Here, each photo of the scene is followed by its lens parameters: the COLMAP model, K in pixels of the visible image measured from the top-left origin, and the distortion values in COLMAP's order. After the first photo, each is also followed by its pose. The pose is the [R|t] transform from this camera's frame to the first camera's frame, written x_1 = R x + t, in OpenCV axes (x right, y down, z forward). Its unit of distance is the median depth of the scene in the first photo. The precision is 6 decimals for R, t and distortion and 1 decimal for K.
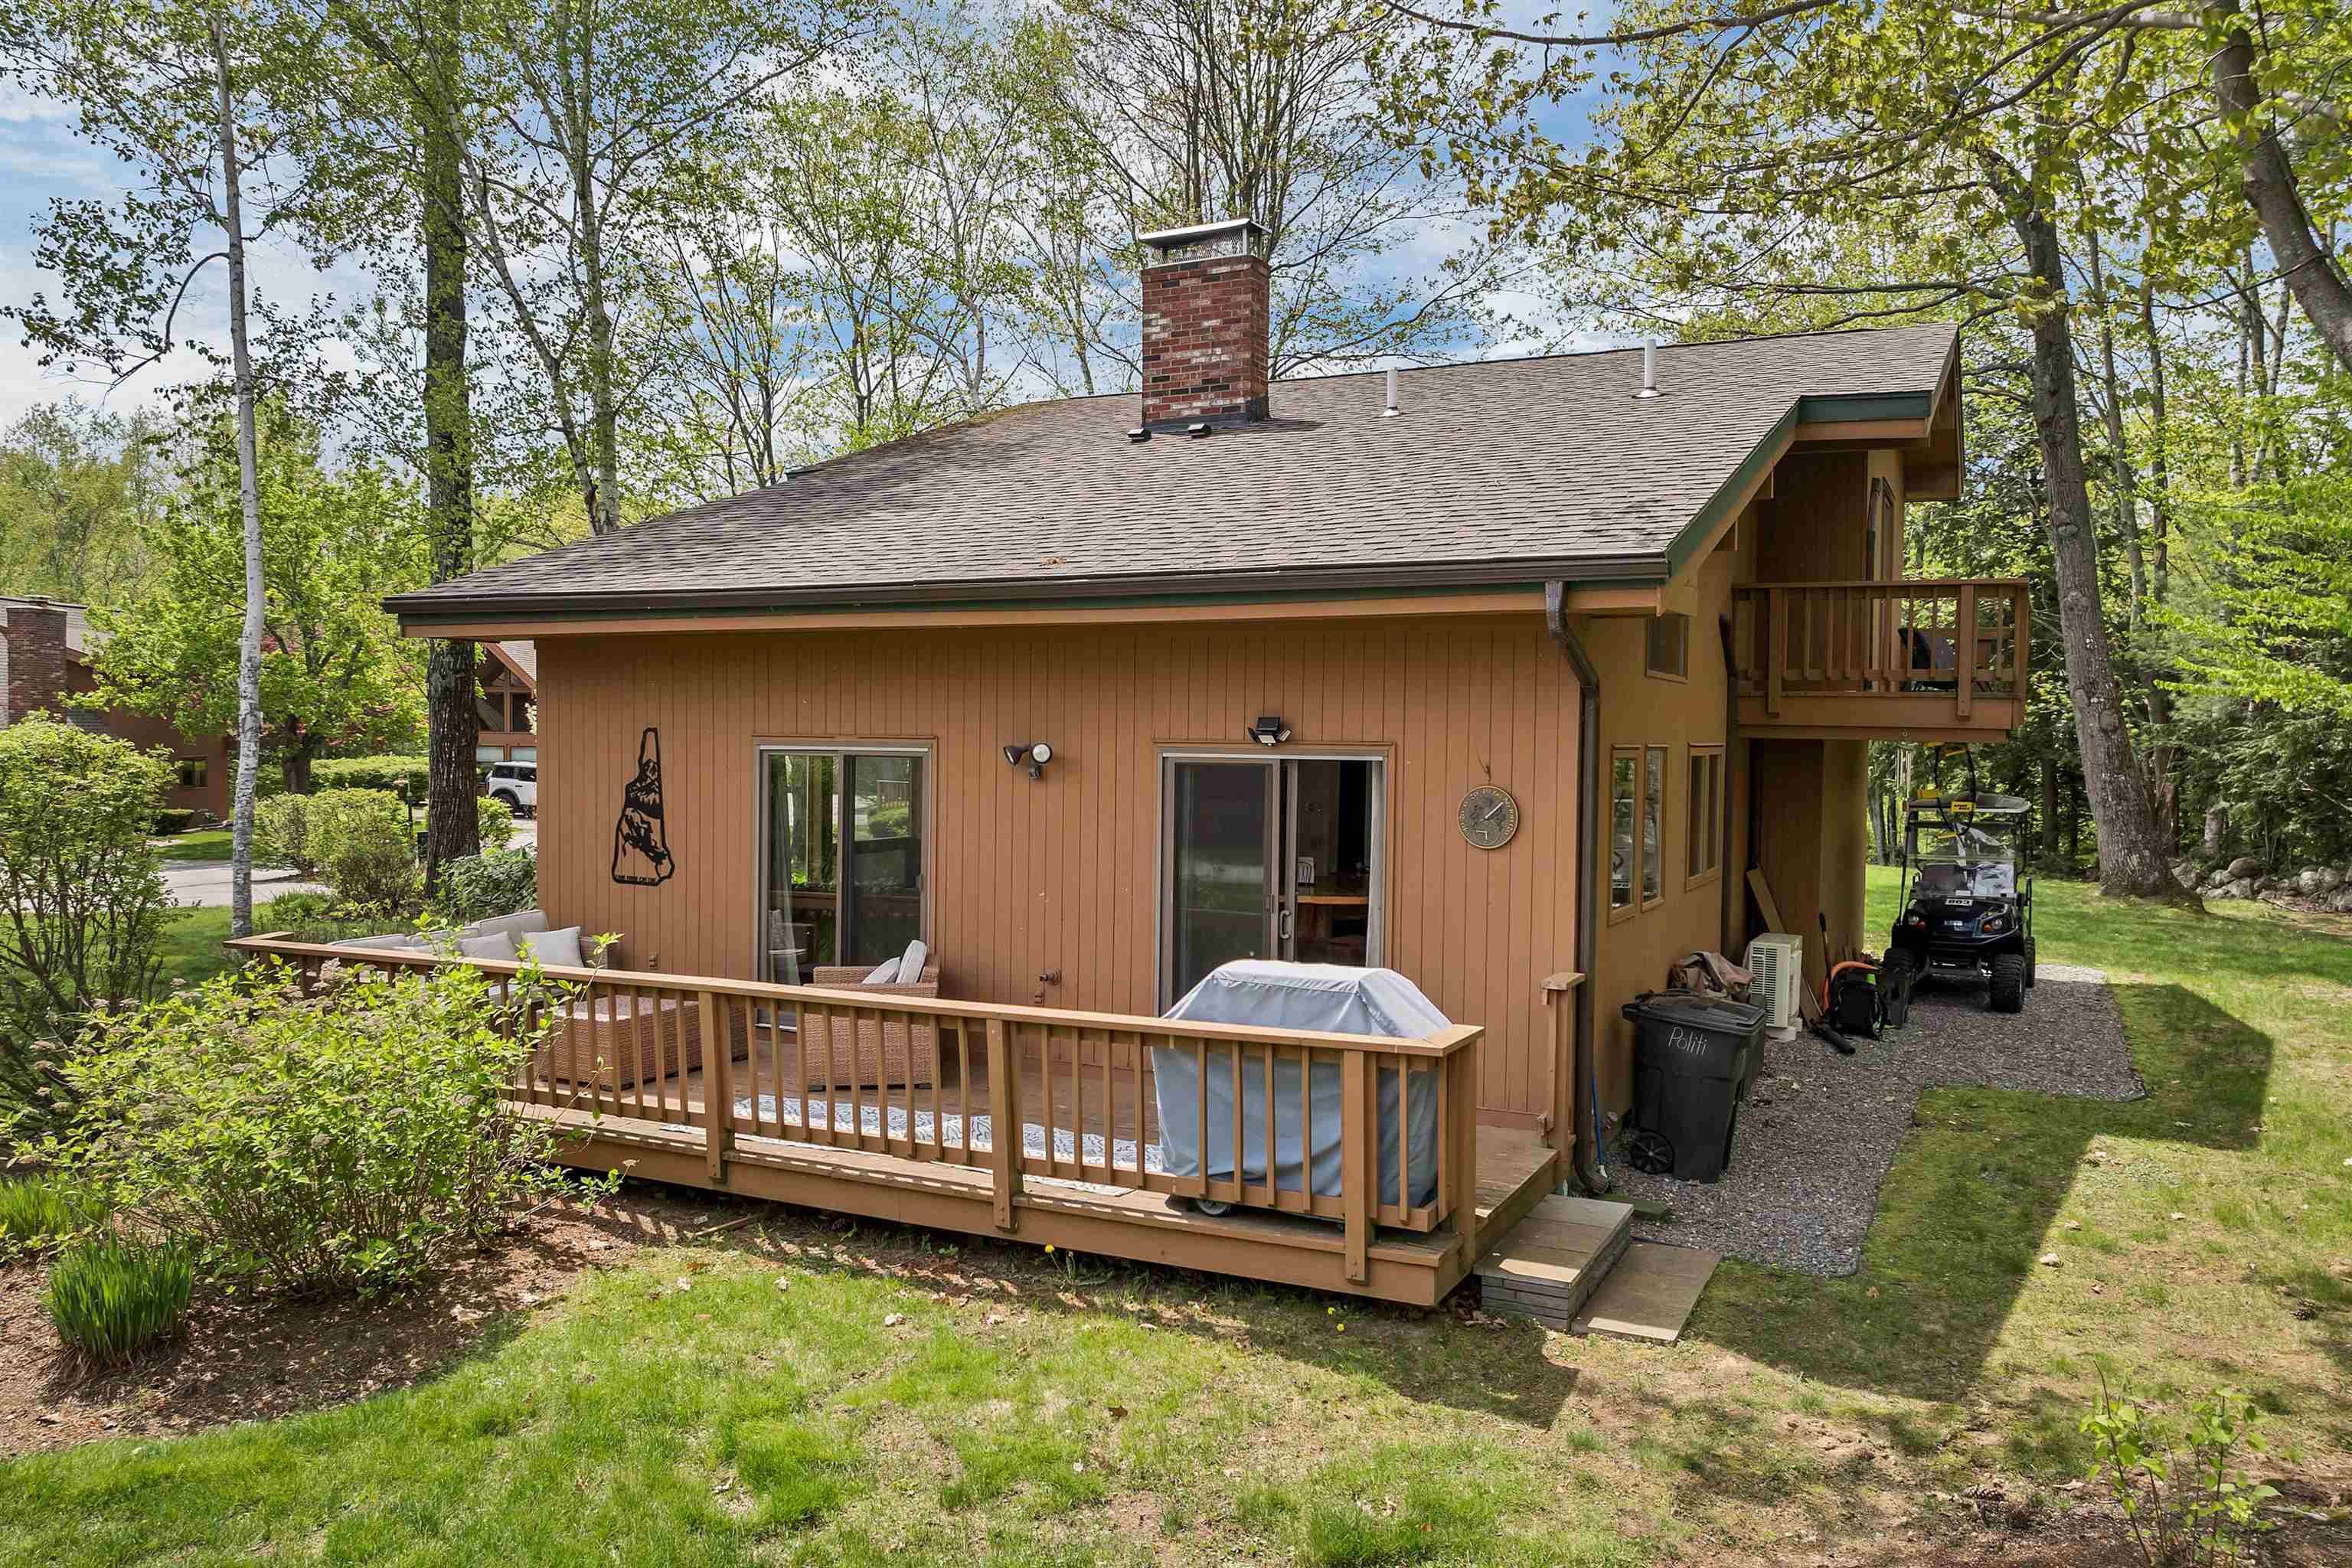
lens RADIAL K [[1654.9, 0, 1176.0], [0, 1654.9, 784.0], [0, 0, 1]] dist [0.000836, -0.000284]
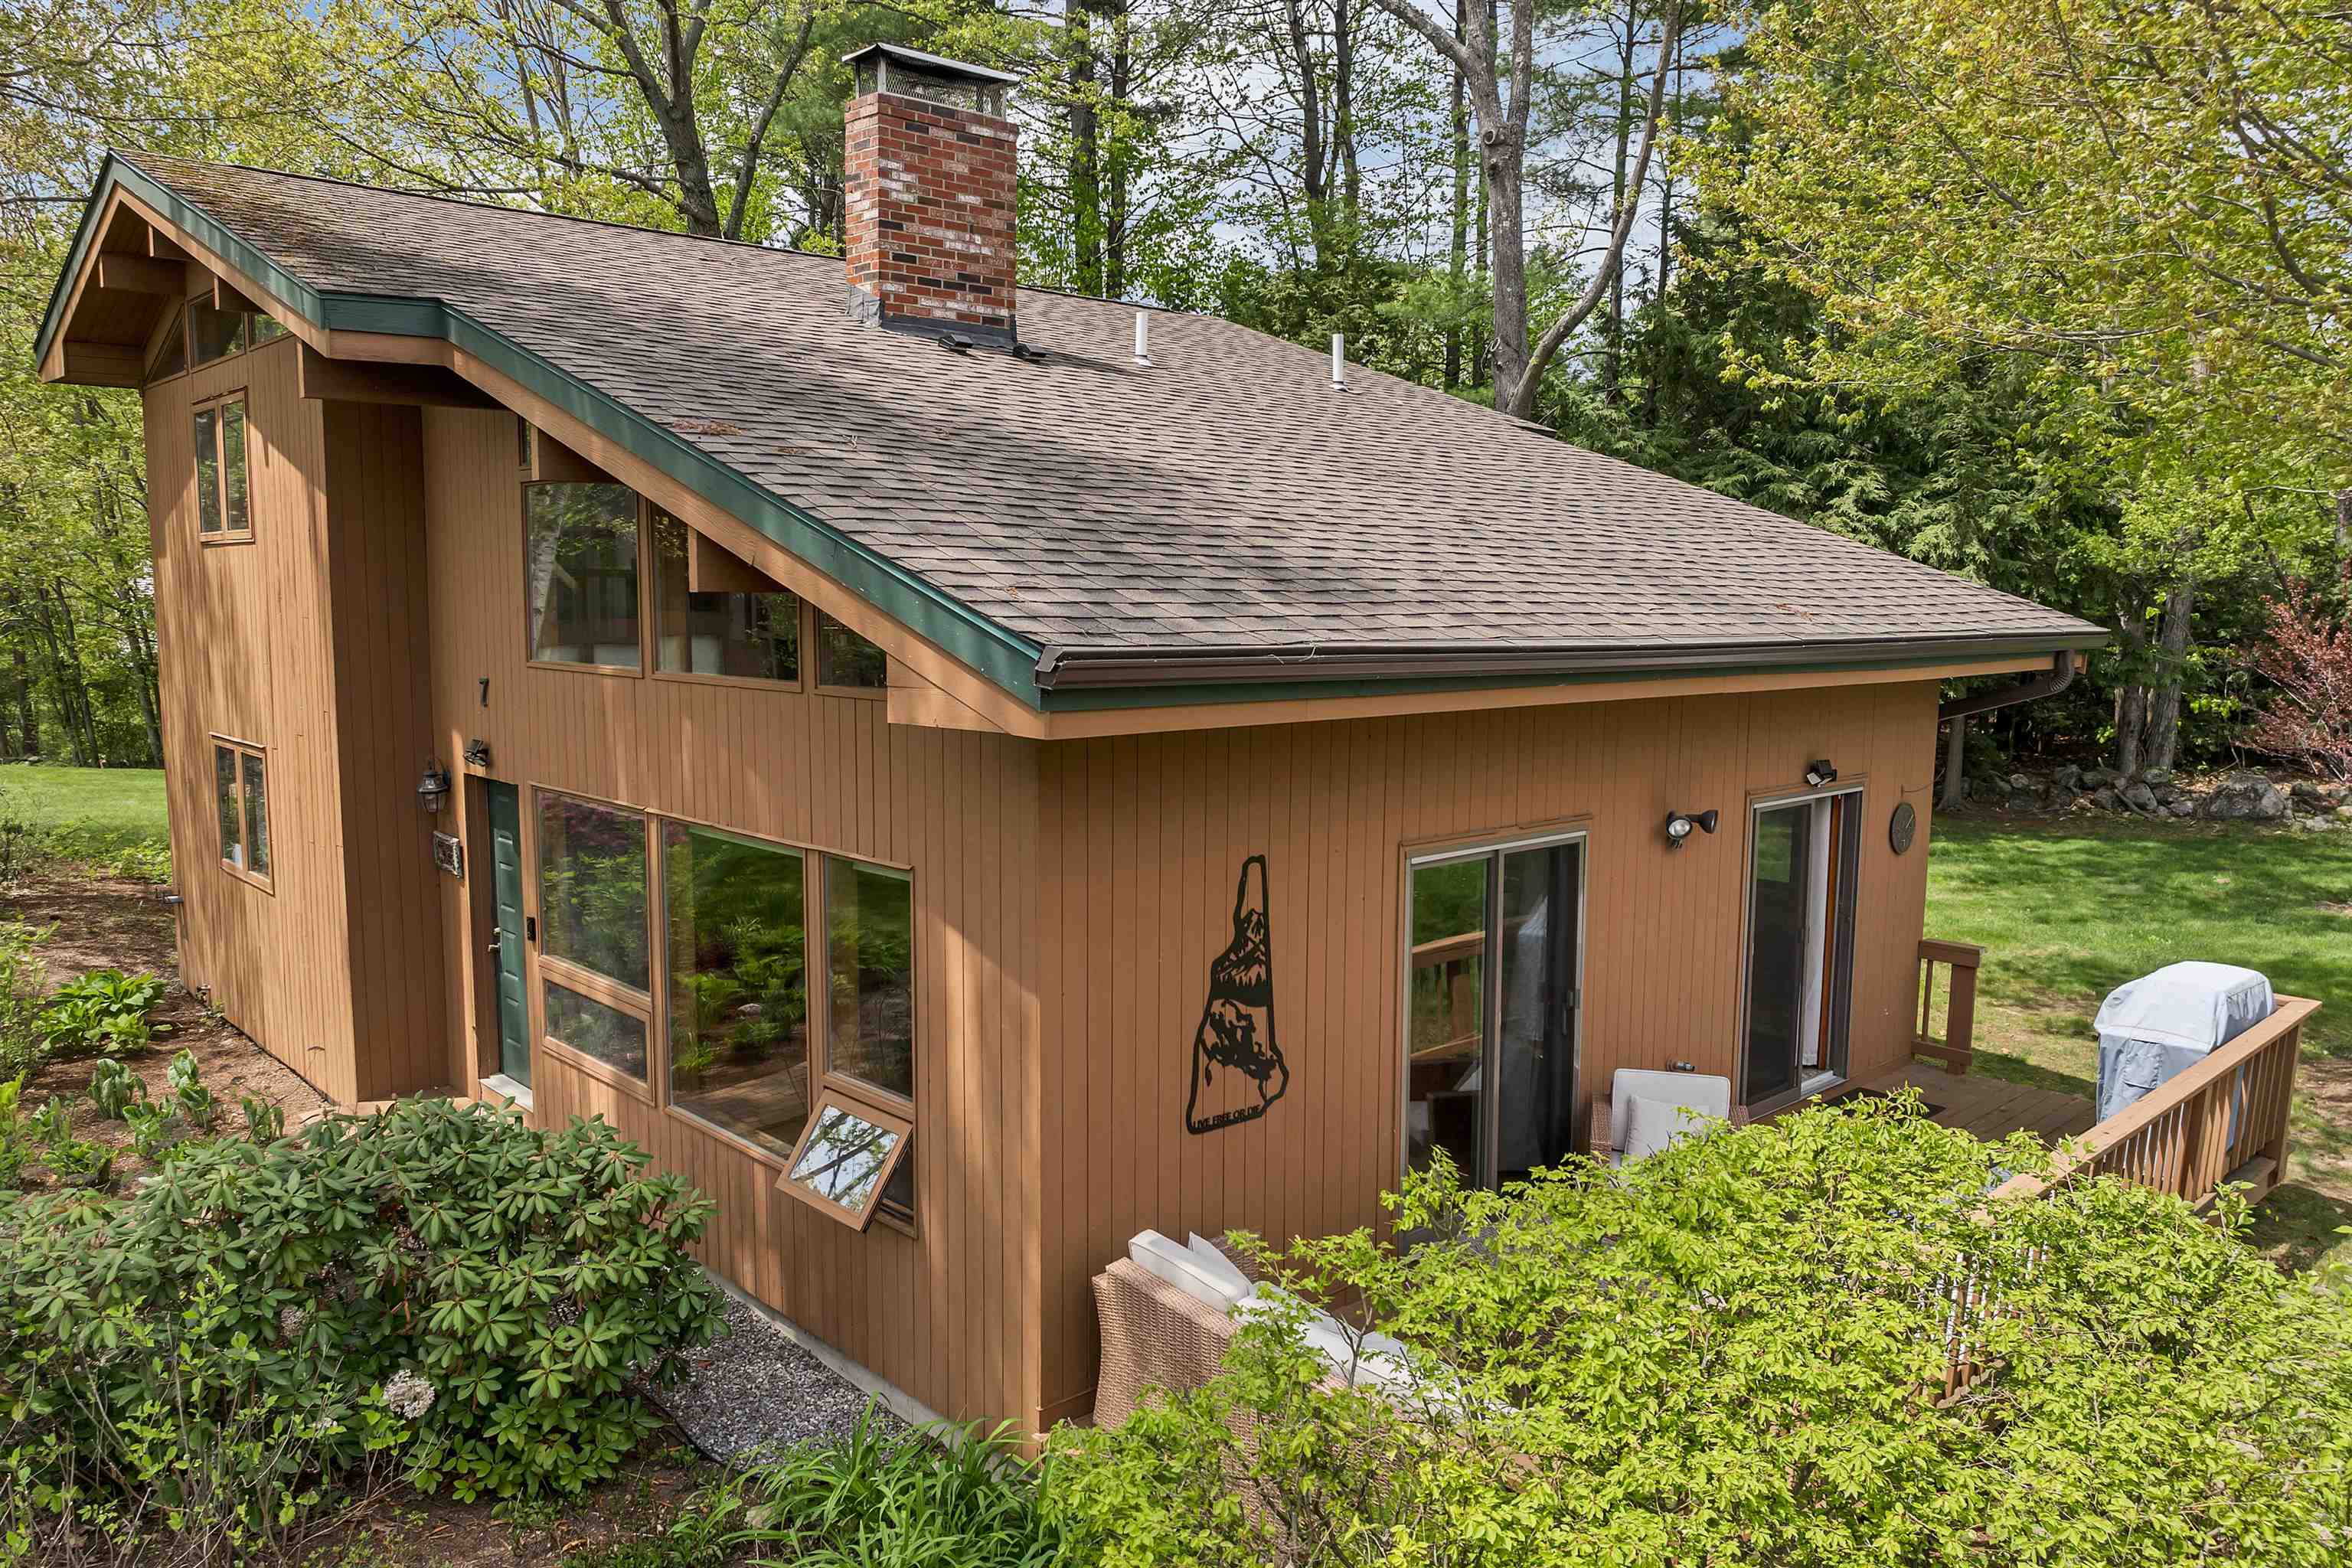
lens RADIAL K [[1654.9, 0, 1176.0], [0, 1654.9, 784.0], [0, 0, 1]] dist [0.000836, -0.000284]
pose [[0.381271, -0.116001, 0.917157, -0.850725], [0.026723, 0.993065, 0.114493, -0.125498], [-0.924077, -0.019144, 0.381726, 0.794612]]
